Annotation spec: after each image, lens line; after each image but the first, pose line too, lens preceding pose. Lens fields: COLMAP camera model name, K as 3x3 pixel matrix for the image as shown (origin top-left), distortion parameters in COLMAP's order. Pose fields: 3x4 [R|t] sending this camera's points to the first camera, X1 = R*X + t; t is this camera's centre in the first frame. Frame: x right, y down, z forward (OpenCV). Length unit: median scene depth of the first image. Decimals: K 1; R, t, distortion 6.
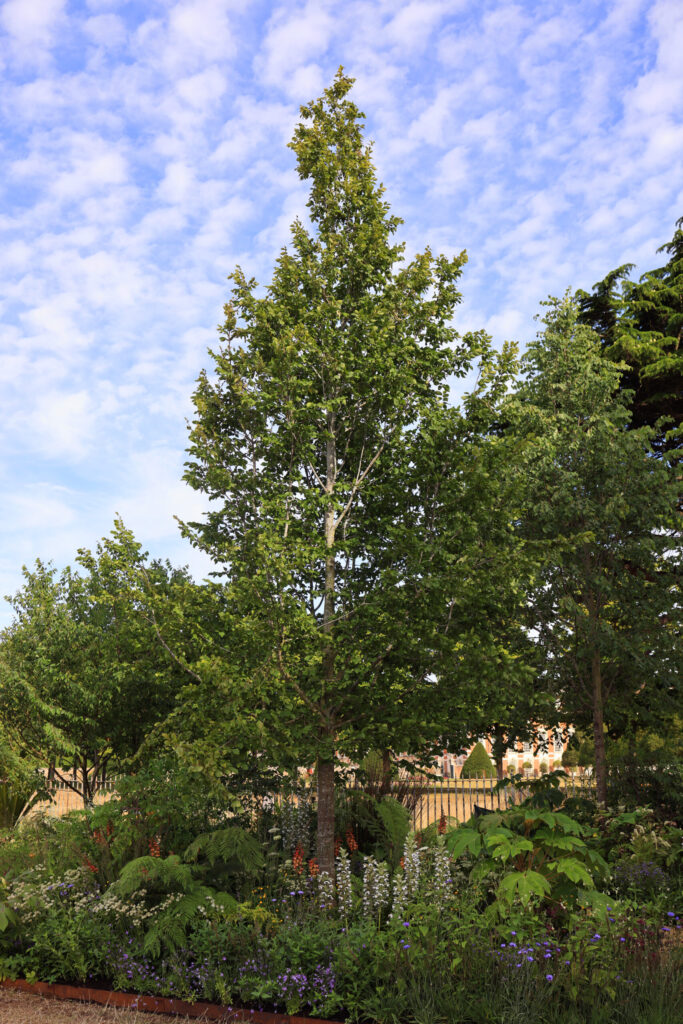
lens RADIAL K [[1046.8, 0, 341.5], [0, 1046.8, 512.0], [0, 0, 1]] dist [-0.050273, -0.006352]
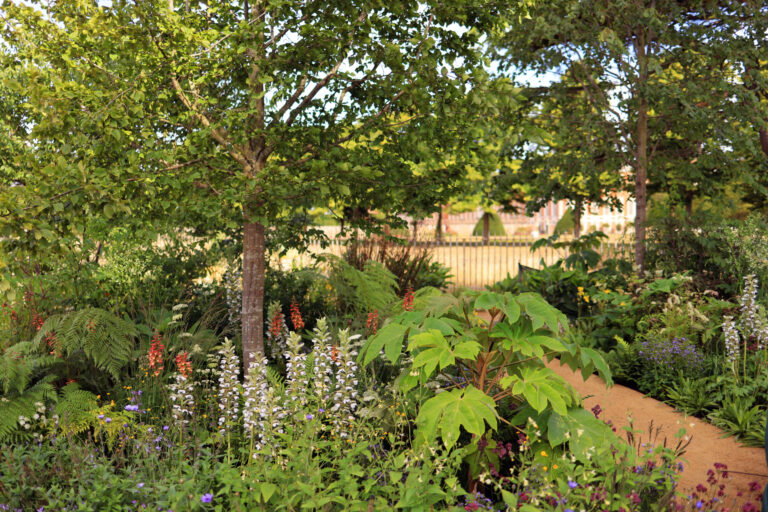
lens RADIAL K [[785.1, 0, 384.0], [0, 785.1, 256.0], [0, 0, 1]] dist [-0.050273, -0.006352]
pose [[0.993982, 0.009689, -0.109117, 0.111348], [0.020750, 0.961395, 0.274389, 0.081987], [0.107563, -0.275001, 0.955408, 0.342890]]
